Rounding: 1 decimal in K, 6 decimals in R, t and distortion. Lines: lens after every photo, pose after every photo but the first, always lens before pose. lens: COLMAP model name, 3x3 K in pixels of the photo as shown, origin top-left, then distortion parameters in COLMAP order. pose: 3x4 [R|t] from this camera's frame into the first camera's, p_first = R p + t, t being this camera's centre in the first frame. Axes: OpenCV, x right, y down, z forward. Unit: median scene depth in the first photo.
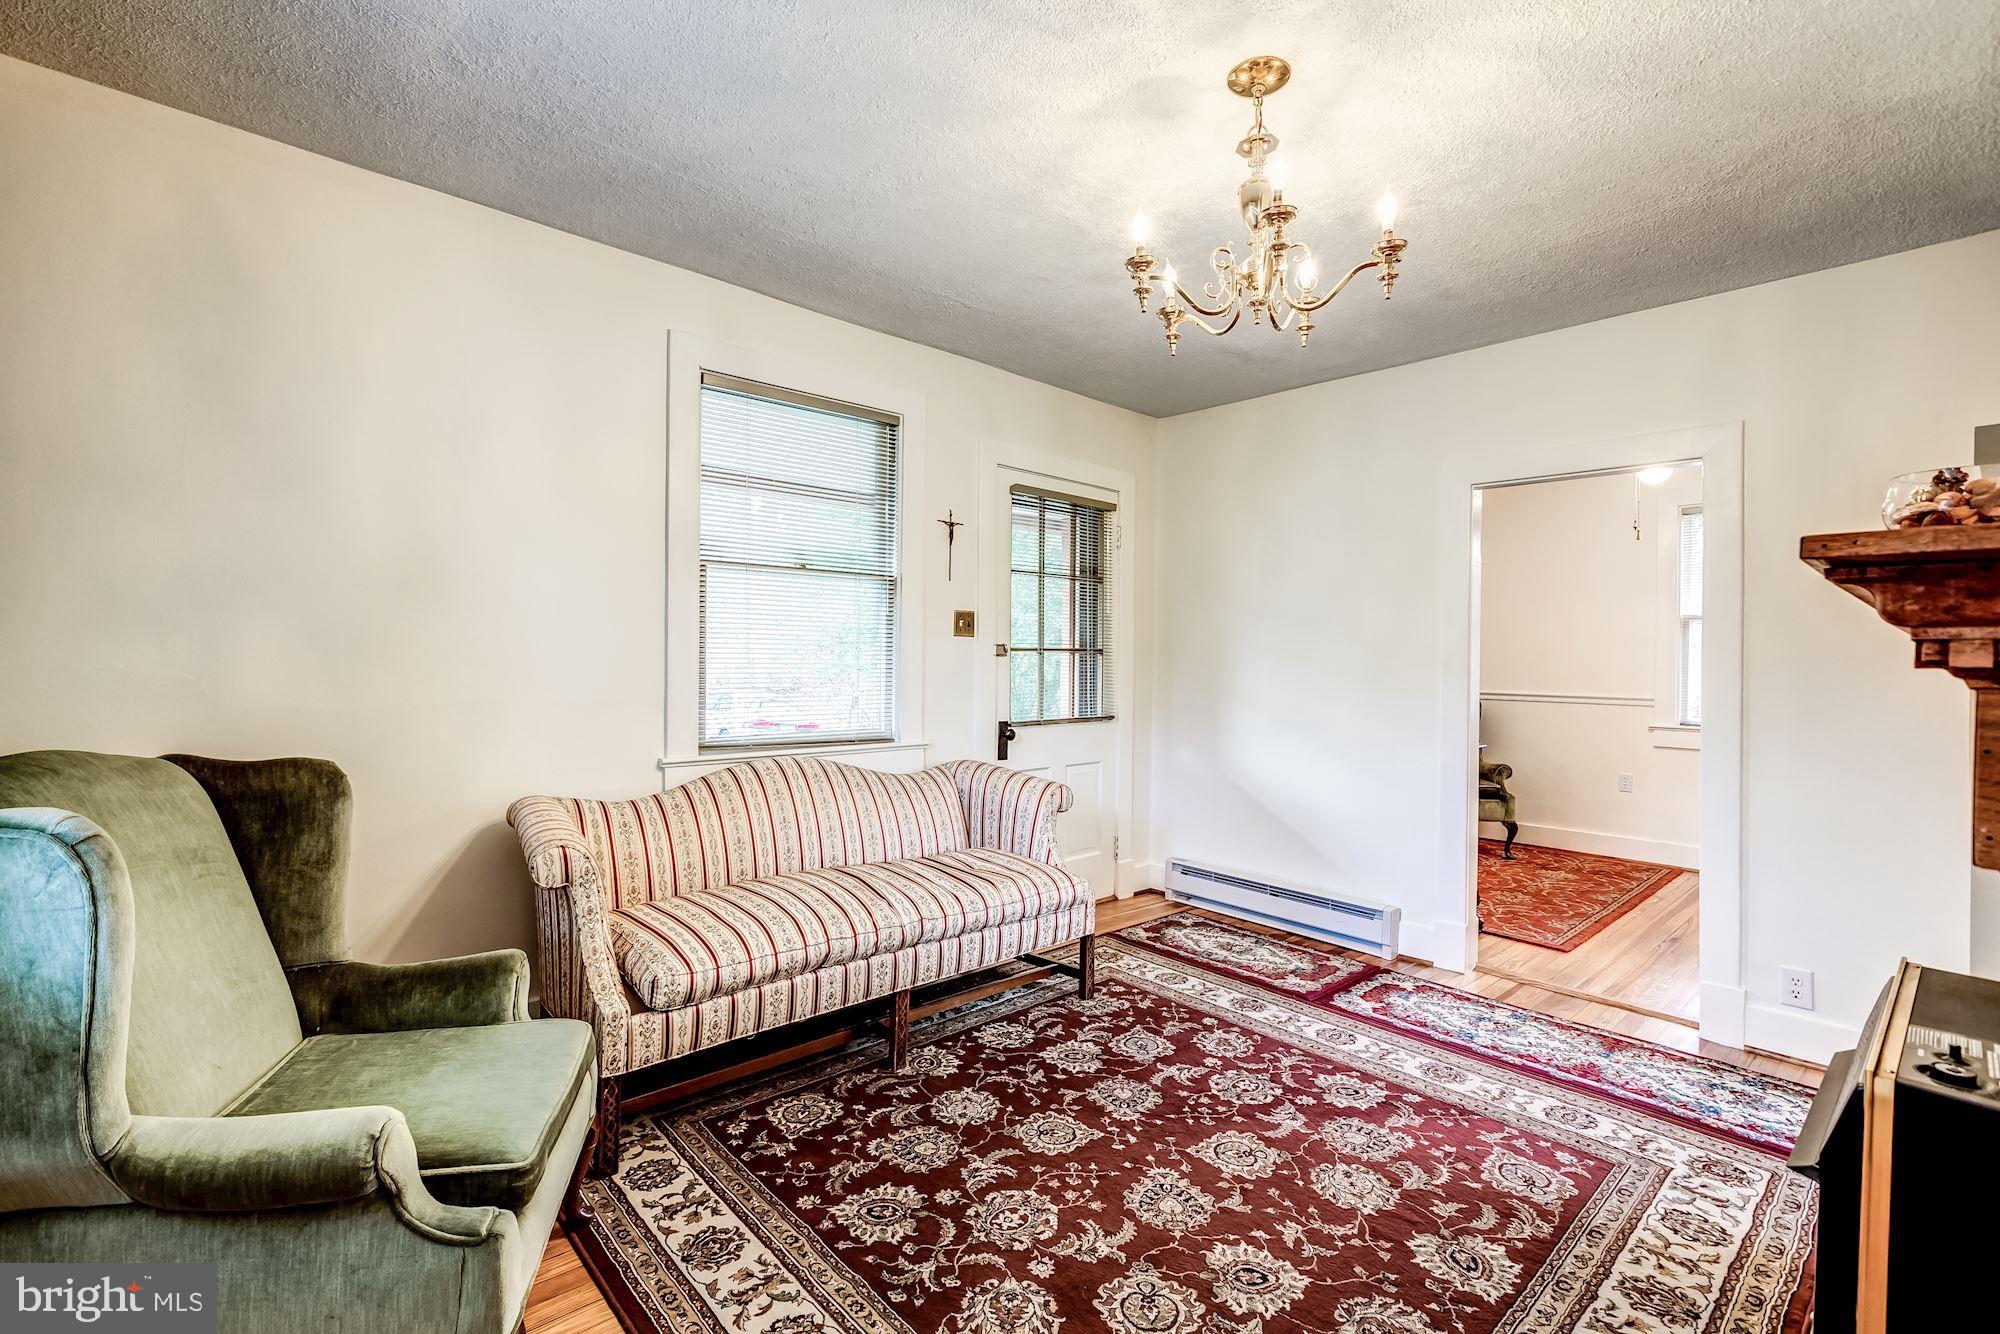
lens RADIAL K [[889.2, 0, 993.8], [0, 889.2, 663.9], [0, 0, 1]] dist [0.004627, -0.001489]
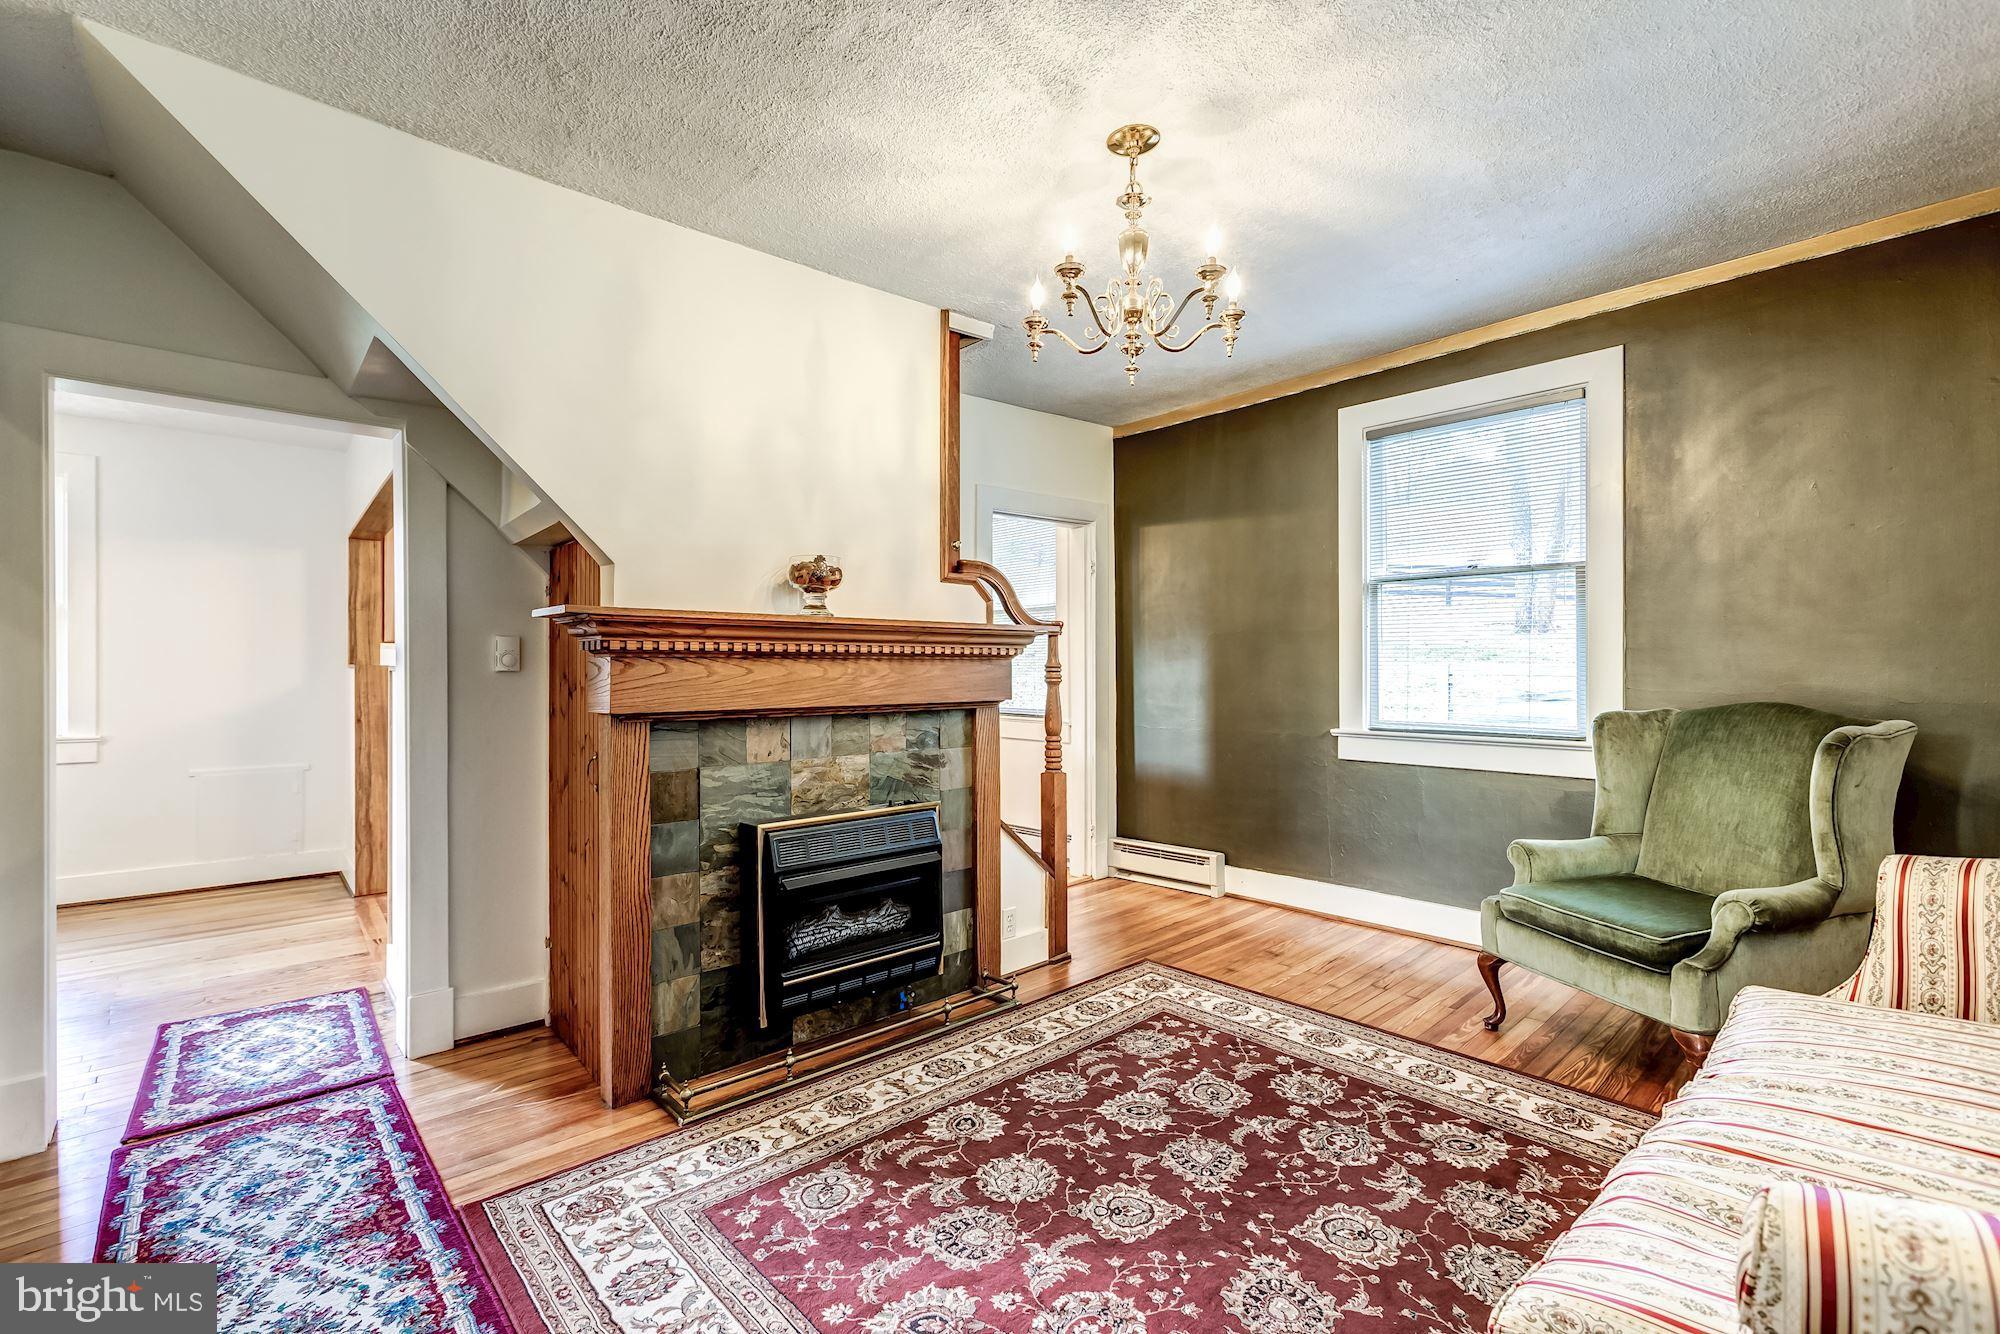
lens RADIAL K [[889.2, 0, 993.8], [0, 889.2, 663.9], [0, 0, 1]] dist [0.004627, -0.001489]
pose [[-0.999948, -0.008082, 0.006292, 0.341874], [-0.008061, 0.999962, 0.003412, 0.011104], [-0.006320, 0.003361, -0.999974, 1.584765]]
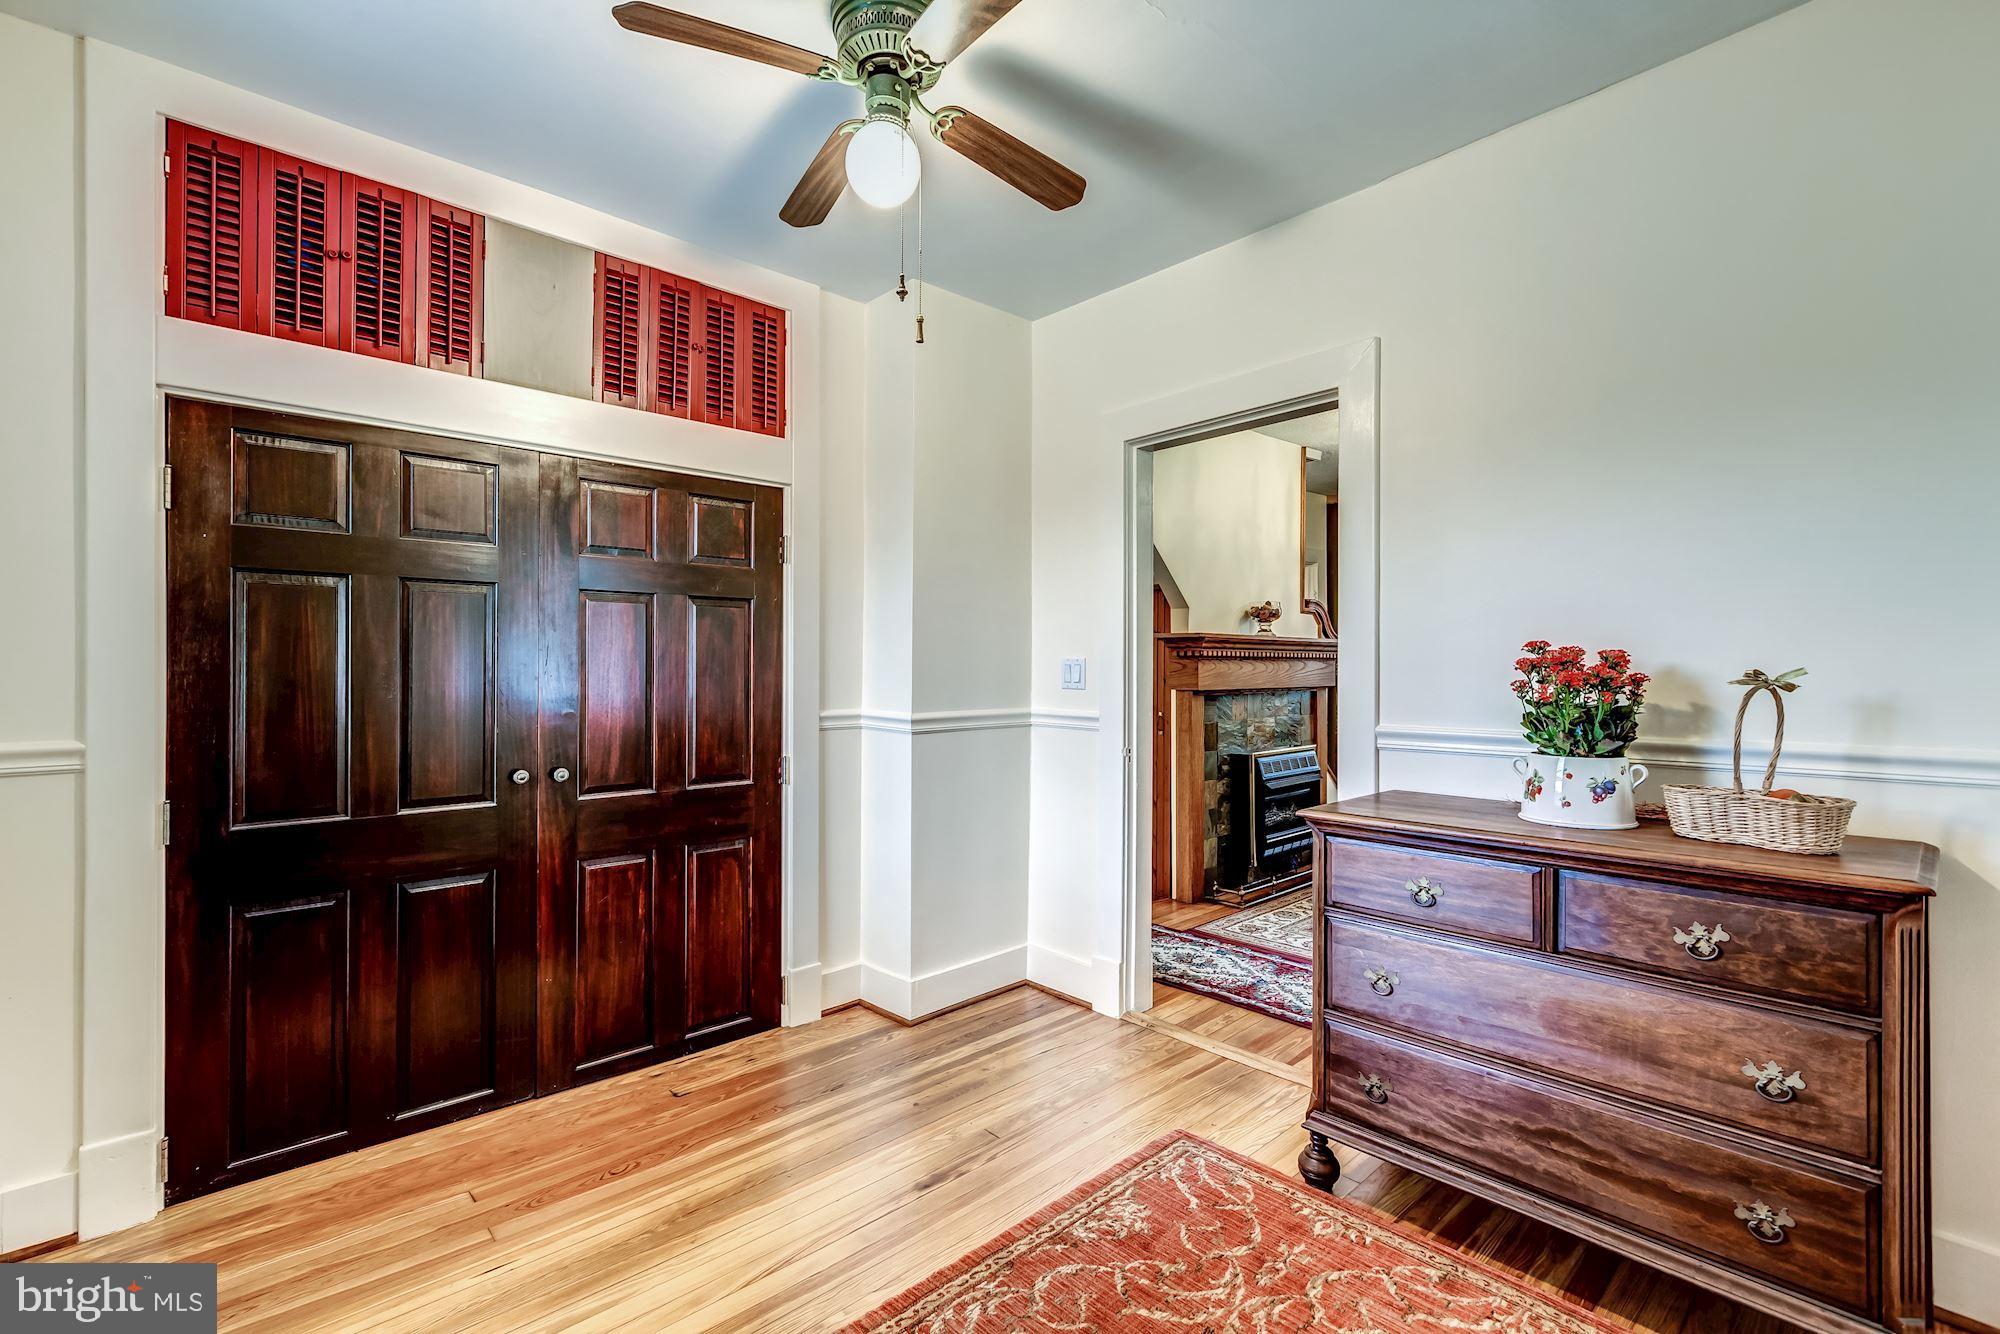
lens RADIAL K [[894.4, 0, 993.5], [0, 894.4, 662.0], [0, 0, 1]] dist [0.003041, -0.000612]
pose [[-0.999836, -0.009850, -0.015188, 1.153912], [-0.009929, 0.999938, 0.005124, 0.009957], [0.015137, 0.005274, -0.999872, 2.370435]]
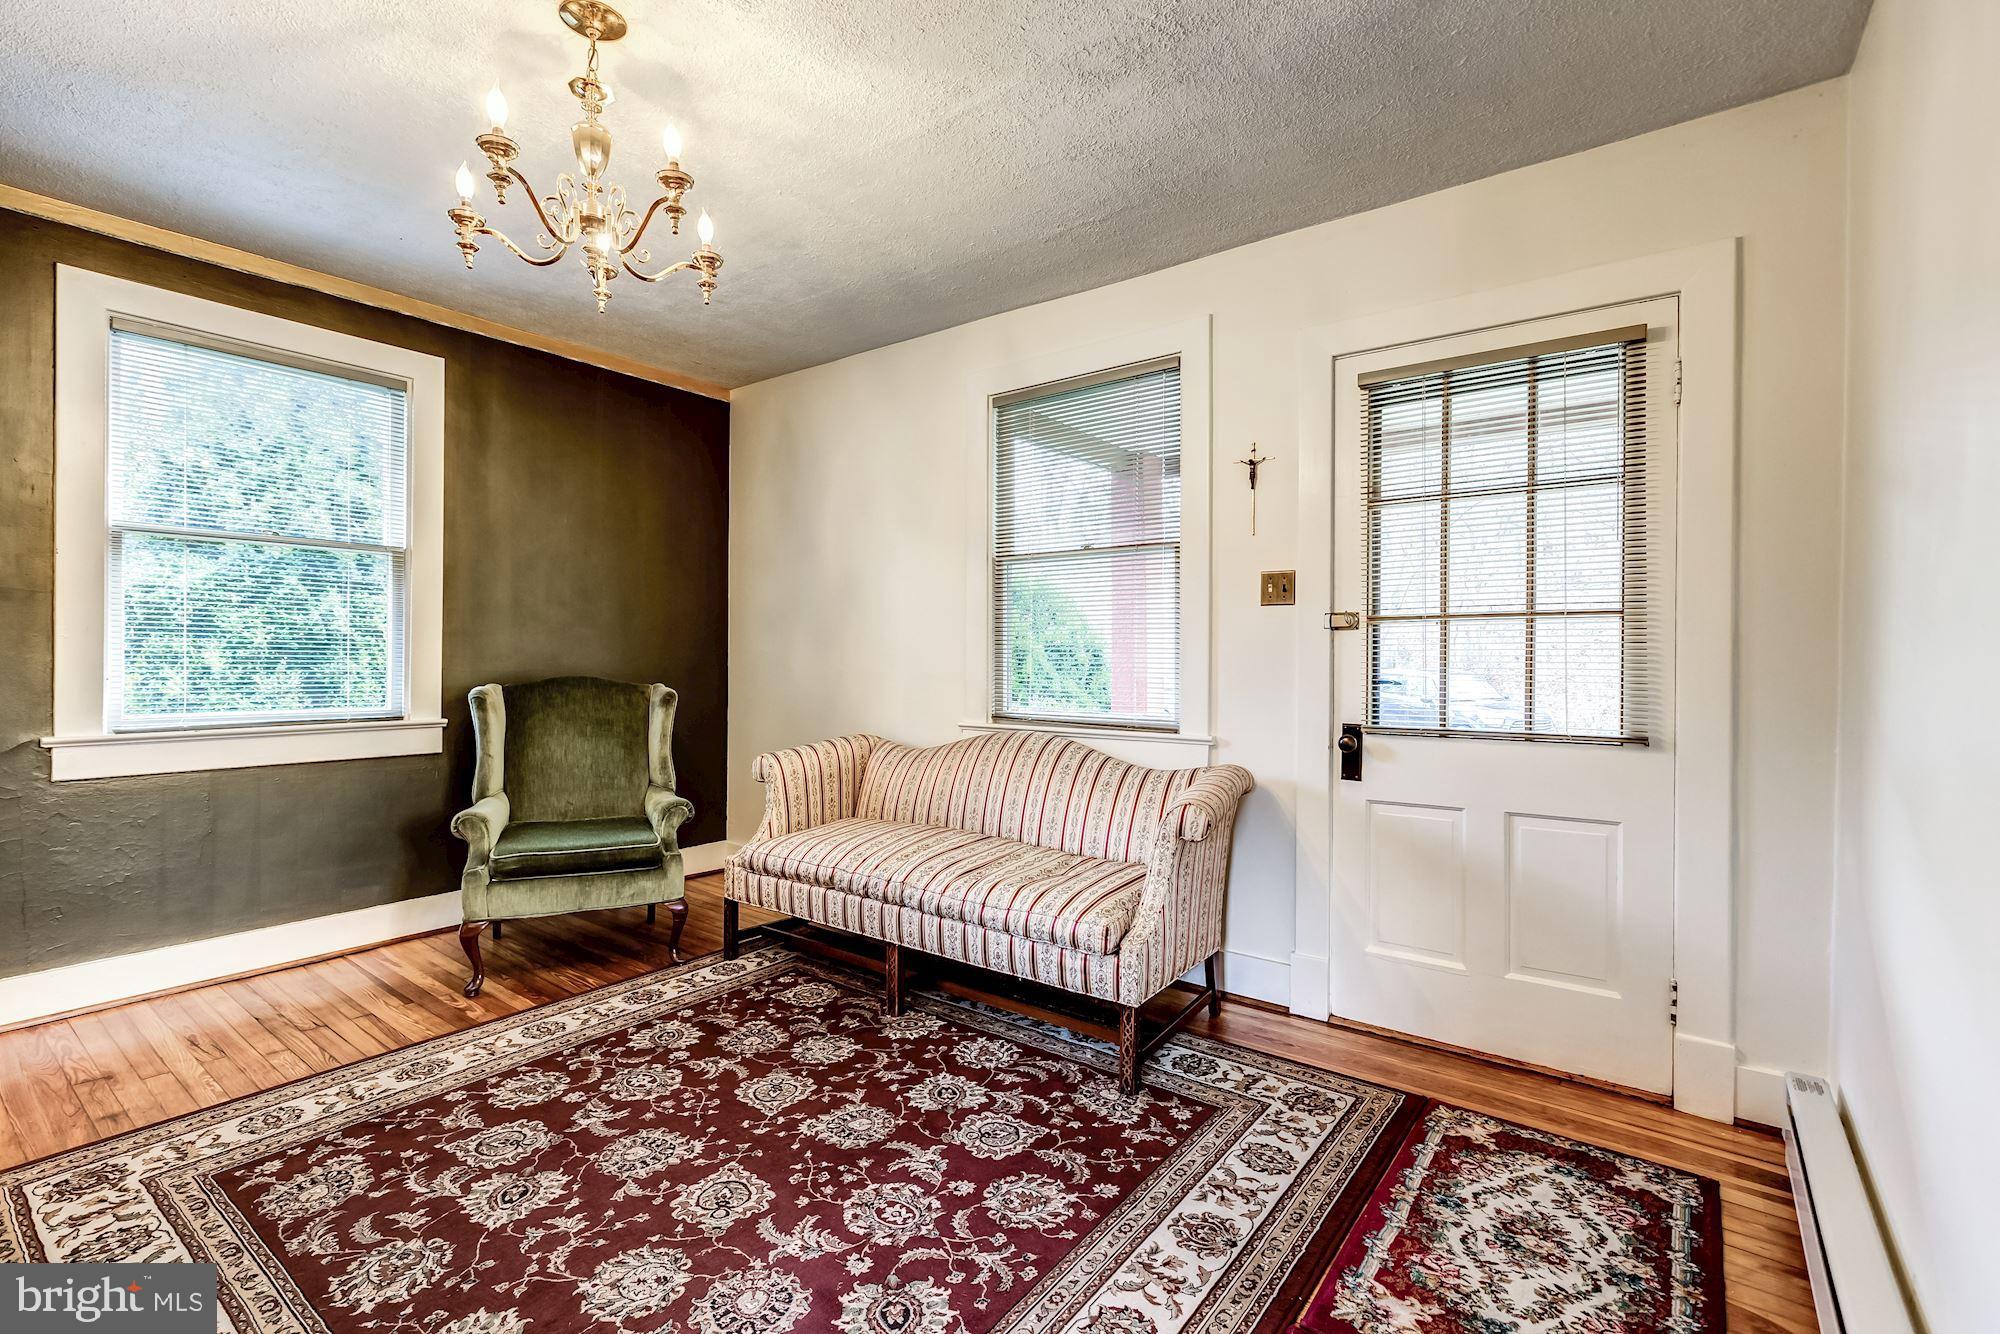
lens RADIAL K [[894.4, 0, 993.5], [0, 894.4, 662.0], [0, 0, 1]] dist [0.003041, -0.000612]
pose [[0.183727, -0.007643, -0.982948, 0.989278], [-0.007227, 0.999932, -0.009126, 0.037511], [0.982951, 0.008781, 0.183659, 0.925419]]
